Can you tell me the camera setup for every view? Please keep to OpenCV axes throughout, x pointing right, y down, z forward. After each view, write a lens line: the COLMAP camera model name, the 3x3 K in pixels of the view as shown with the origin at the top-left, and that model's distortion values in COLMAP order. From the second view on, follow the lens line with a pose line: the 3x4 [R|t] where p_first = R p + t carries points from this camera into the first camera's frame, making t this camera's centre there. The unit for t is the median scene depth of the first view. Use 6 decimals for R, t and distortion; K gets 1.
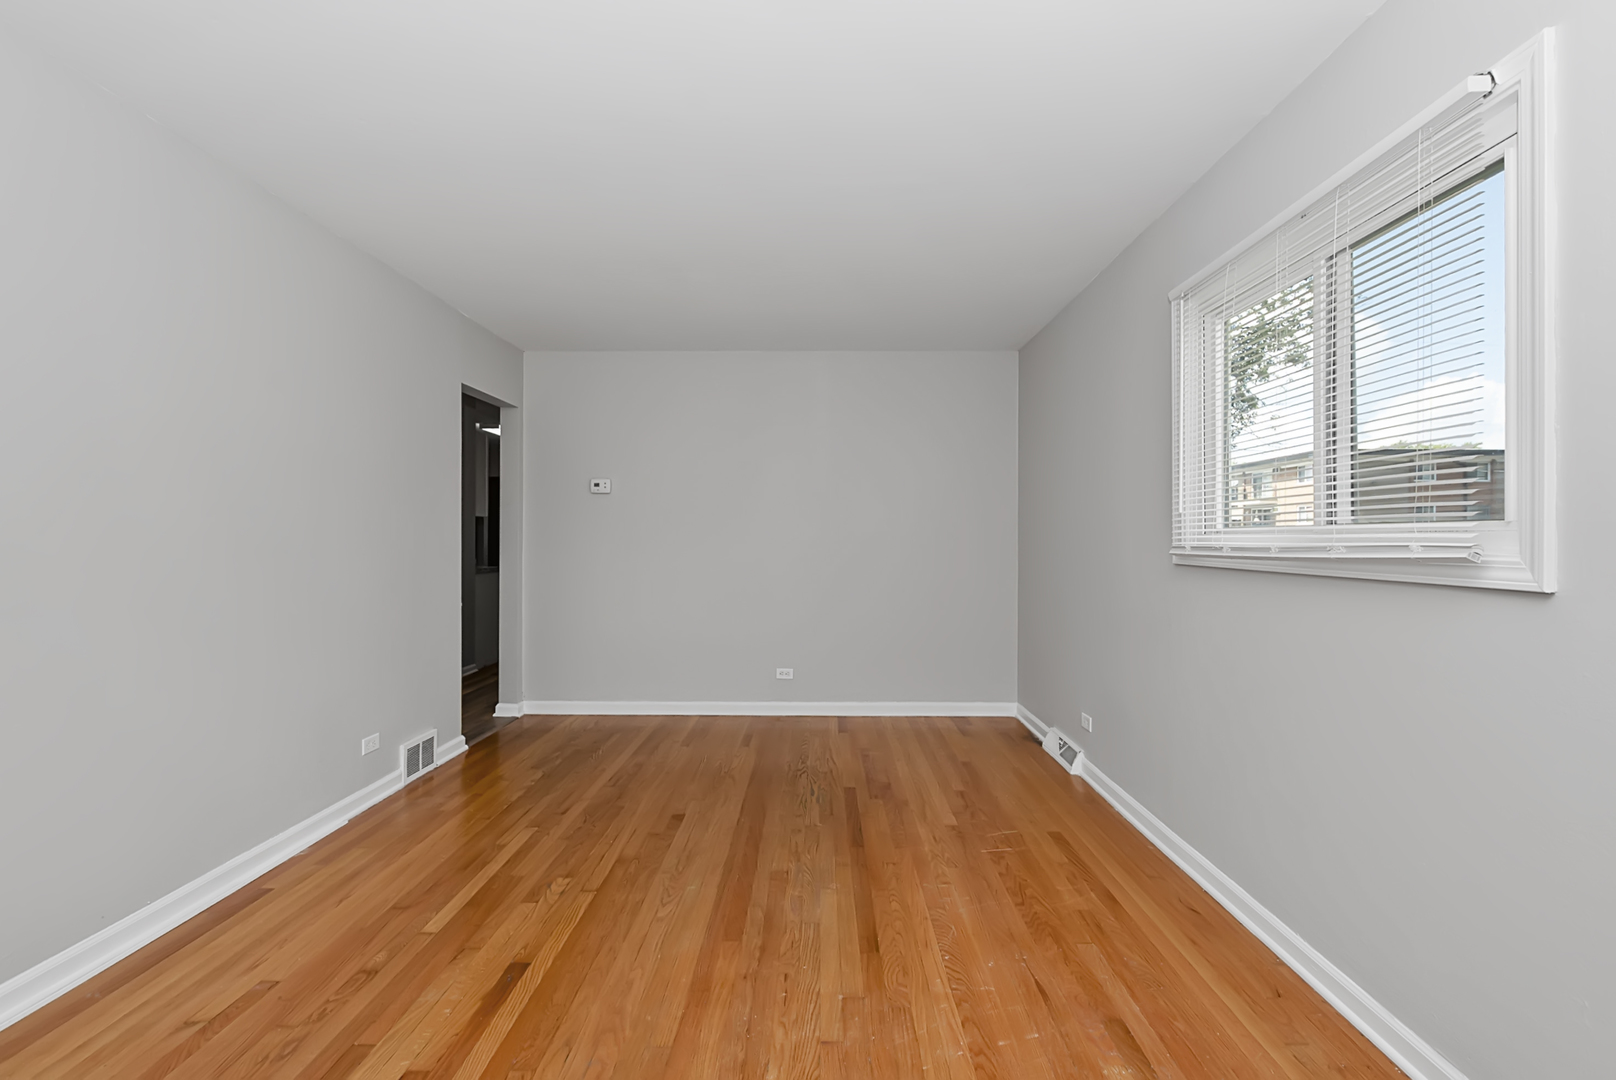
lens RADIAL K [[712.4, 0, 808.0], [0, 712.4, 540.0], [0, 0, 1]] dist [0.001129, 0.000037]
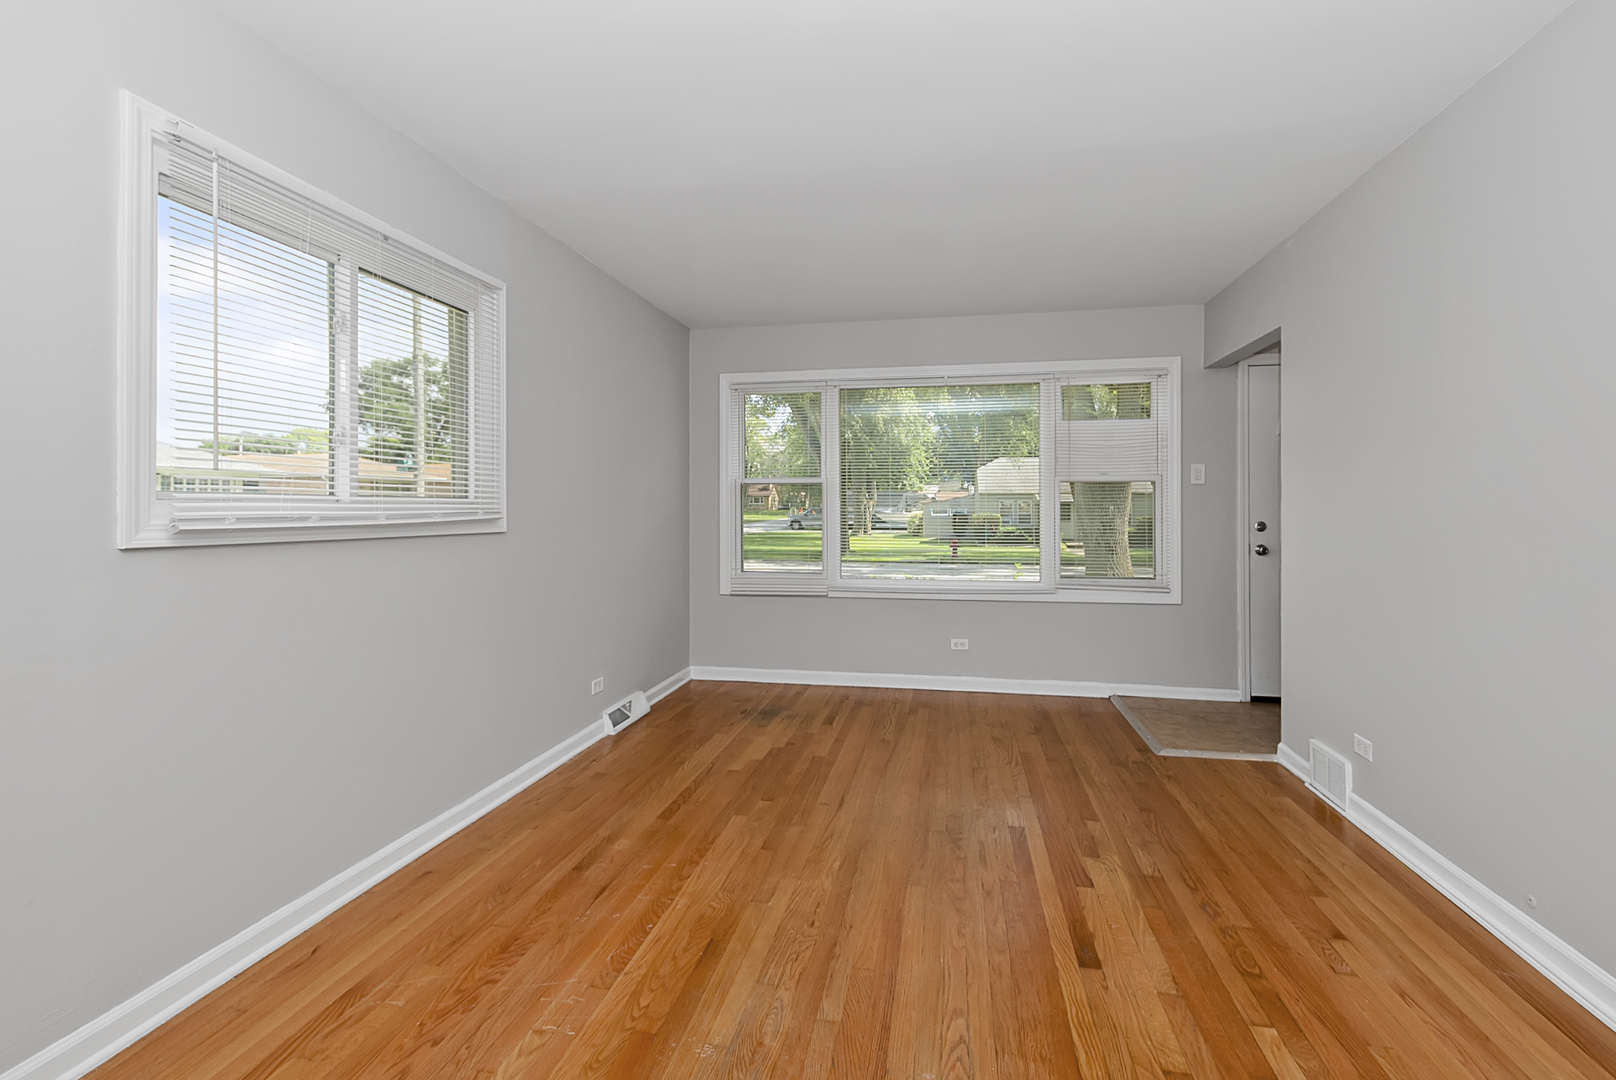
lens RADIAL K [[719.2, 0, 809.5], [0, 719.2, 508.2], [0, 0, 1]] dist [0.000223, 0.000027]
pose [[-0.983813, -0.001646, 0.179192, -0.214564], [-0.002049, 0.999996, -0.002063, -0.000732], [-0.179188, -0.002397, -0.983812, 2.031621]]
